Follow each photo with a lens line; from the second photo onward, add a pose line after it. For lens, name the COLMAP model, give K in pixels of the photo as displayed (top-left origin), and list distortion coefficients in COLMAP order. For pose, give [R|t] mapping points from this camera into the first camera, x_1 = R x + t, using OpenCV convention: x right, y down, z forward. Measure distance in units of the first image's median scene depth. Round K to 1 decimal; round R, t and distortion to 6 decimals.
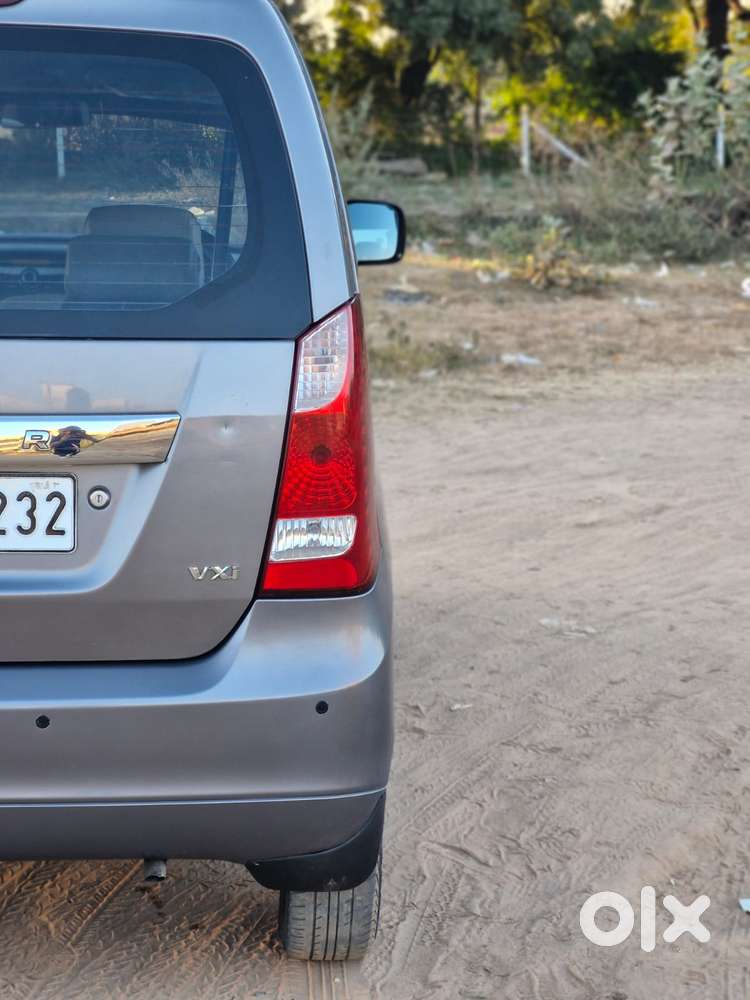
lens RADIAL K [[2071.3, 0, 374.4], [0, 2071.3, 409.5], [0, 0, 1]] dist [-0.080719, 0.639081]
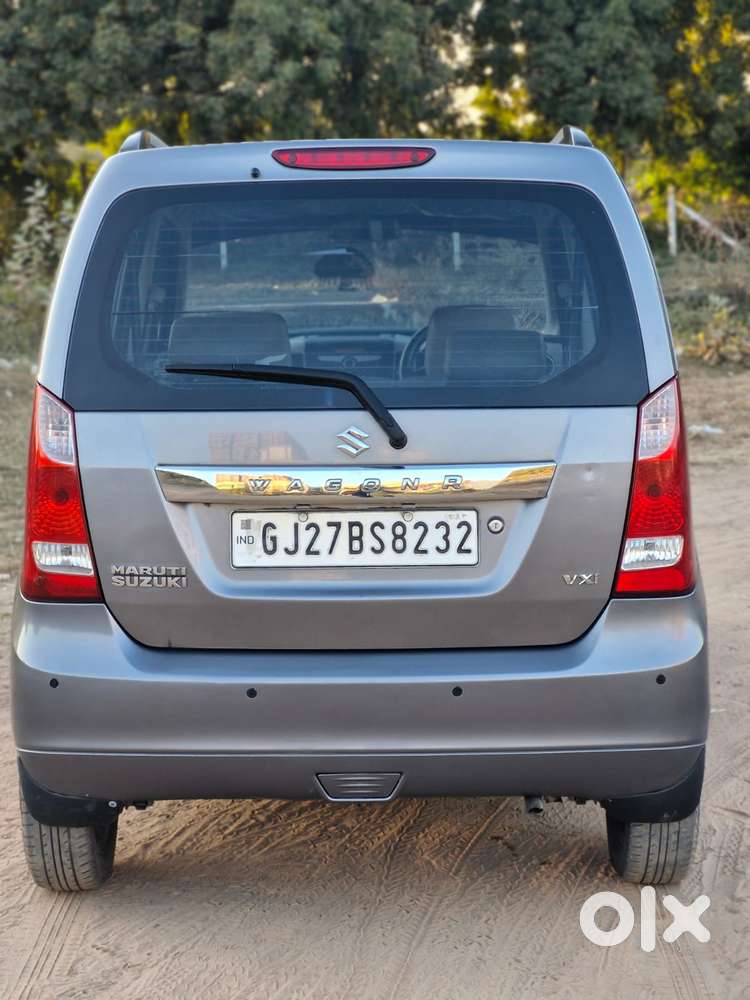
lens RADIAL K [[2225.0, 0, 276.5], [0, 2225.0, 442.8], [0, 0, 1]] dist [-0.078713, 0.835116]
pose [[0.996690, -0.020306, -0.078714, -0.135207], [0.018259, 0.999478, -0.026638, 0.020997], [0.079214, 0.025113, 0.996541, -0.394071]]
